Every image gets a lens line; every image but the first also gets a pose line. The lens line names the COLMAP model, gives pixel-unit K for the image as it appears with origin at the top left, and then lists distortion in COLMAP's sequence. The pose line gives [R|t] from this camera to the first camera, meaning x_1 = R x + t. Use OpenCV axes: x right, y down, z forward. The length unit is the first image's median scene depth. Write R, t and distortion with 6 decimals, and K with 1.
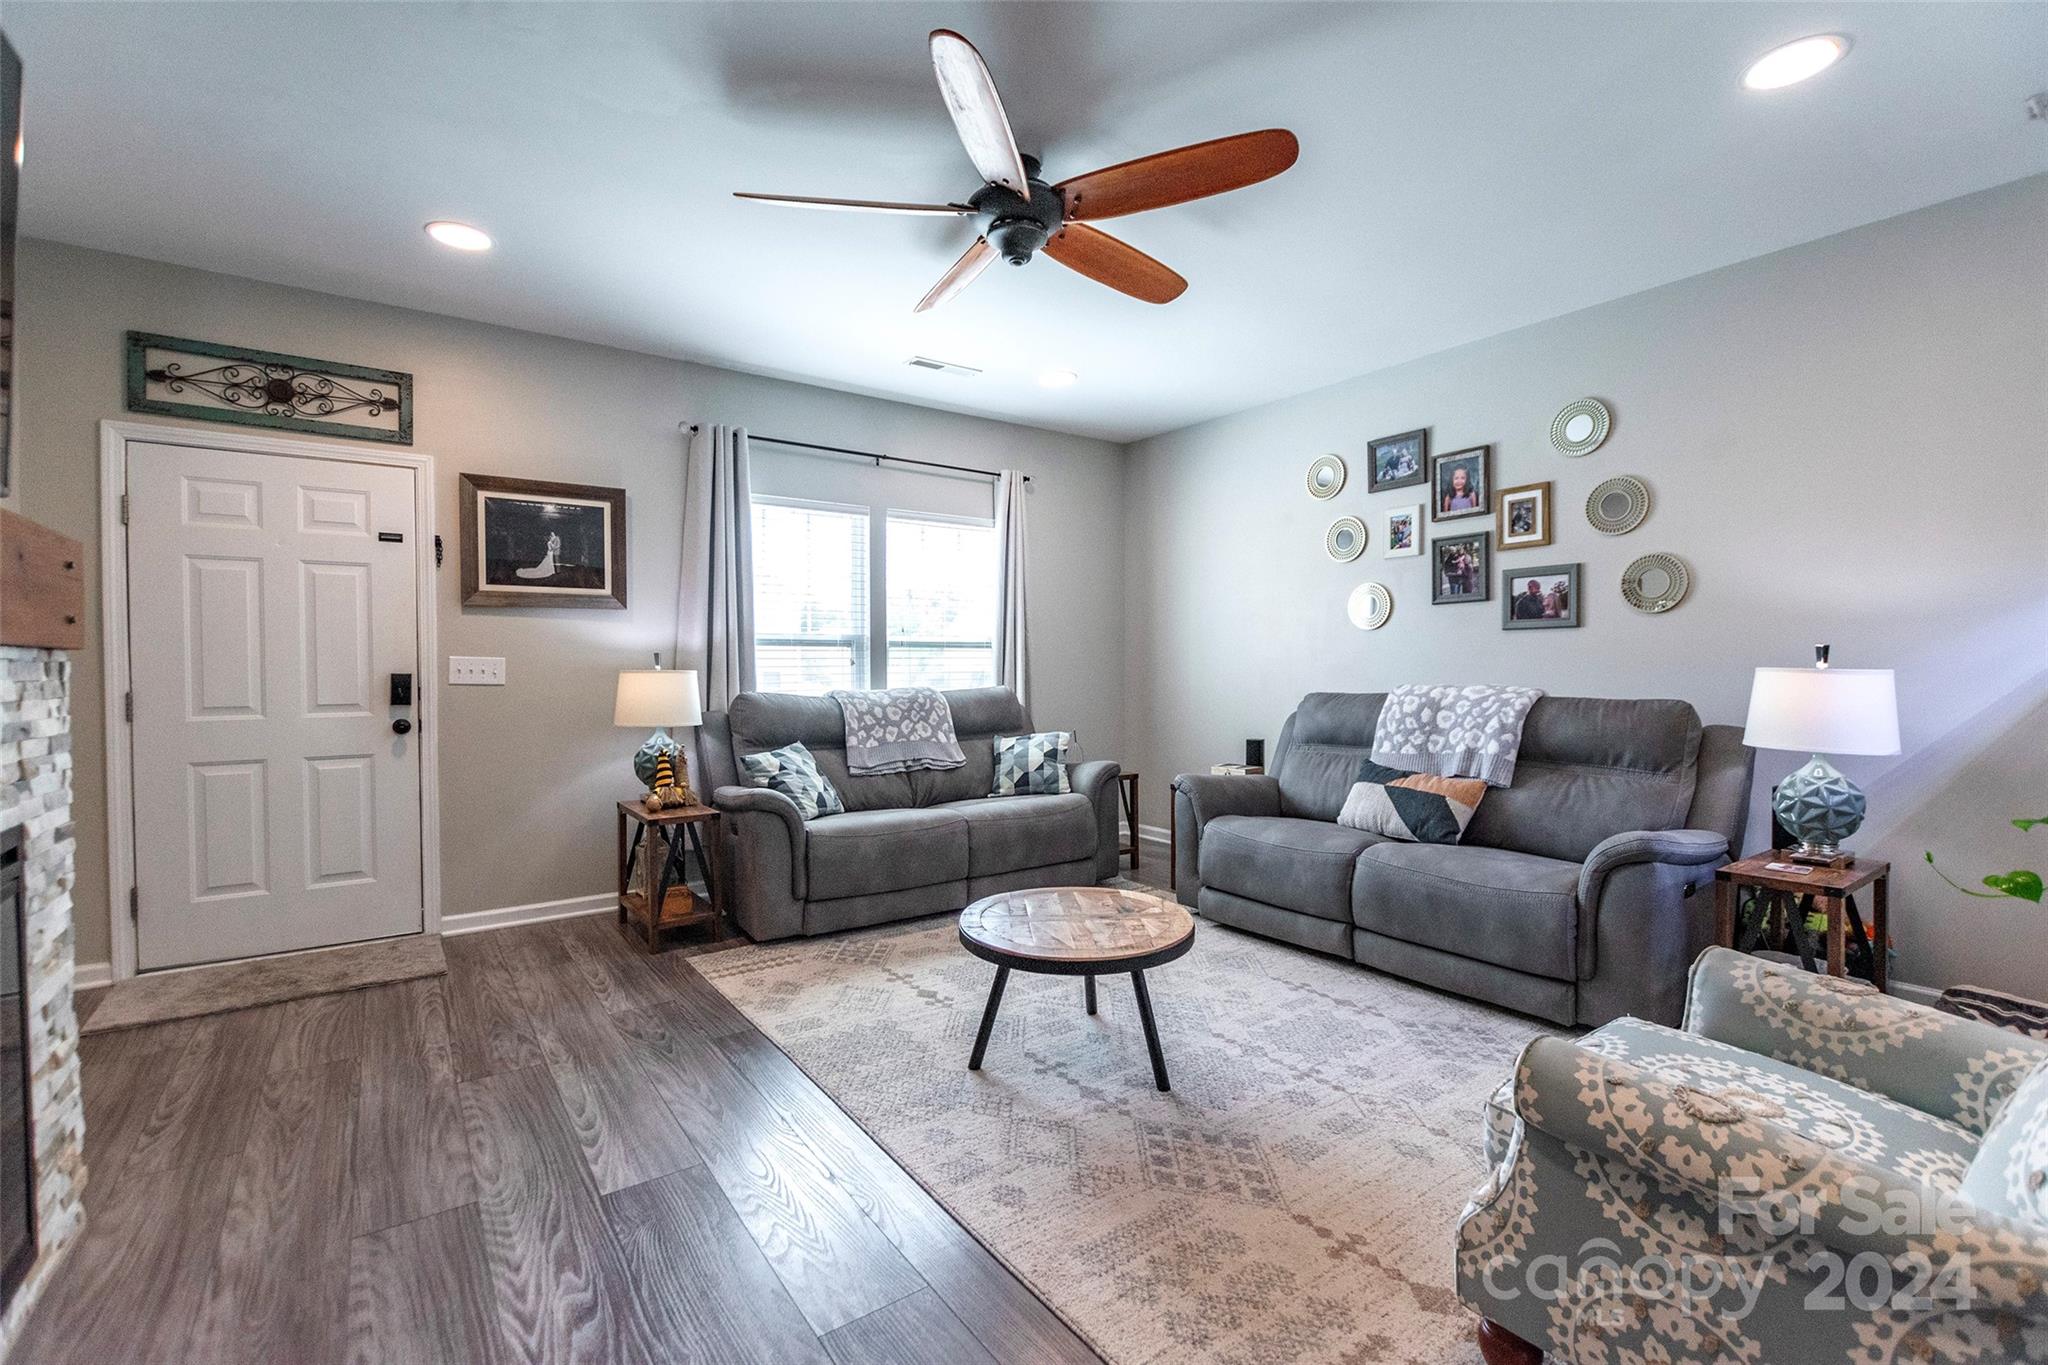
lens RADIAL K [[888.7, 0, 1025.3], [0, 888.7, 684.0], [0, 0, 1]] dist [-0.004447, -0.000442]
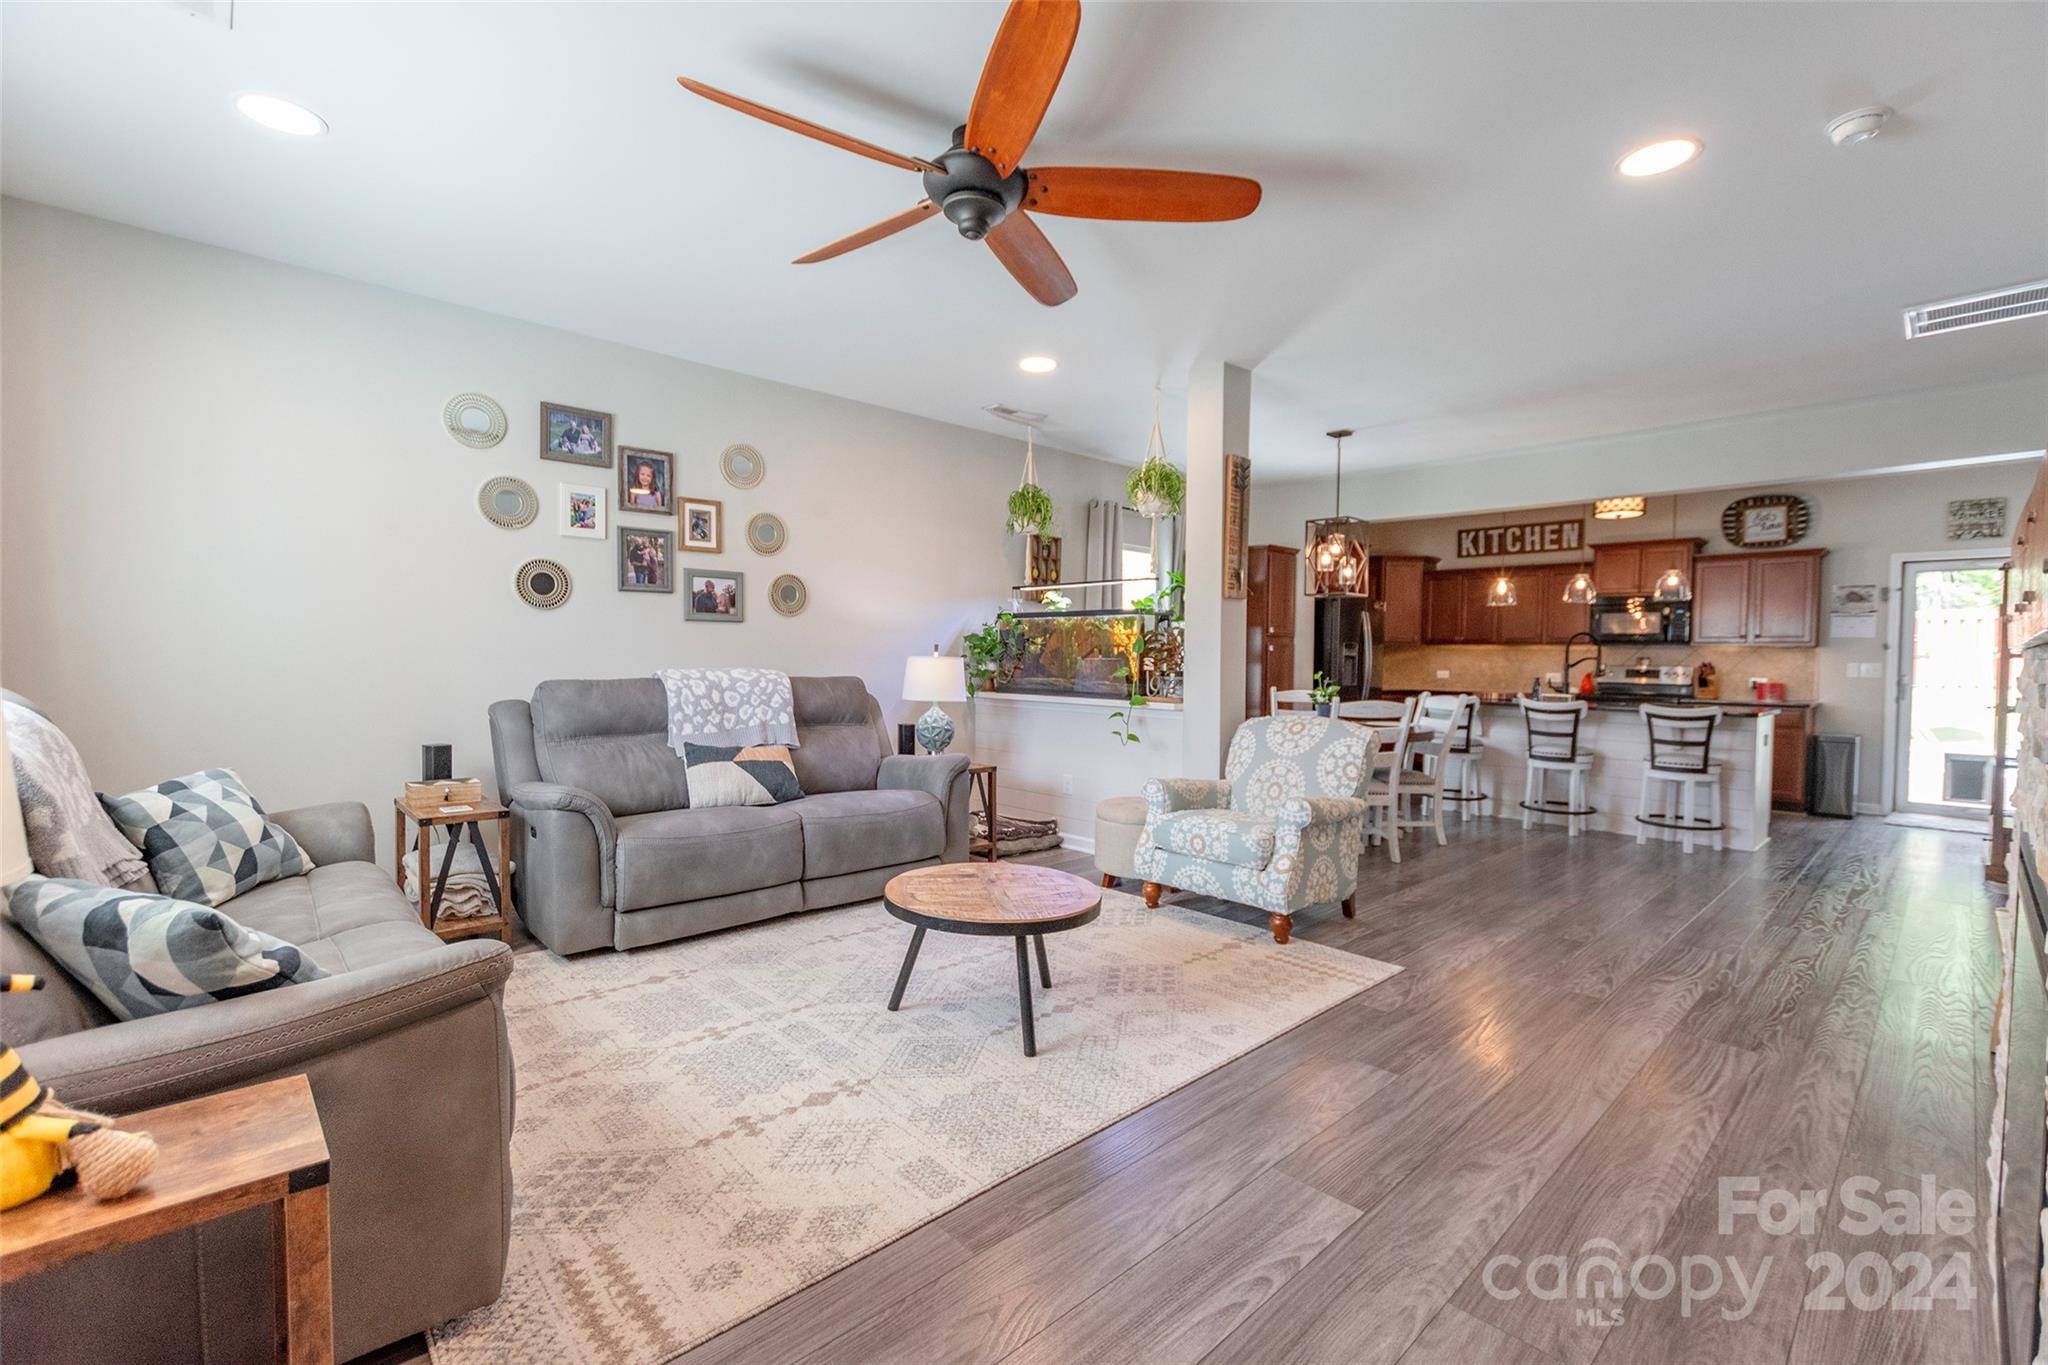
lens RADIAL K [[888.7, 0, 1026.6], [0, 888.7, 678.6], [0, 0, 1]] dist [-0.004447, -0.000442]
pose [[-0.129238, -0.023908, 0.991325, -0.687206], [0.005771, 0.999674, 0.024862, -0.012329], [-0.991597, 0.008934, -0.129058, 0.744693]]
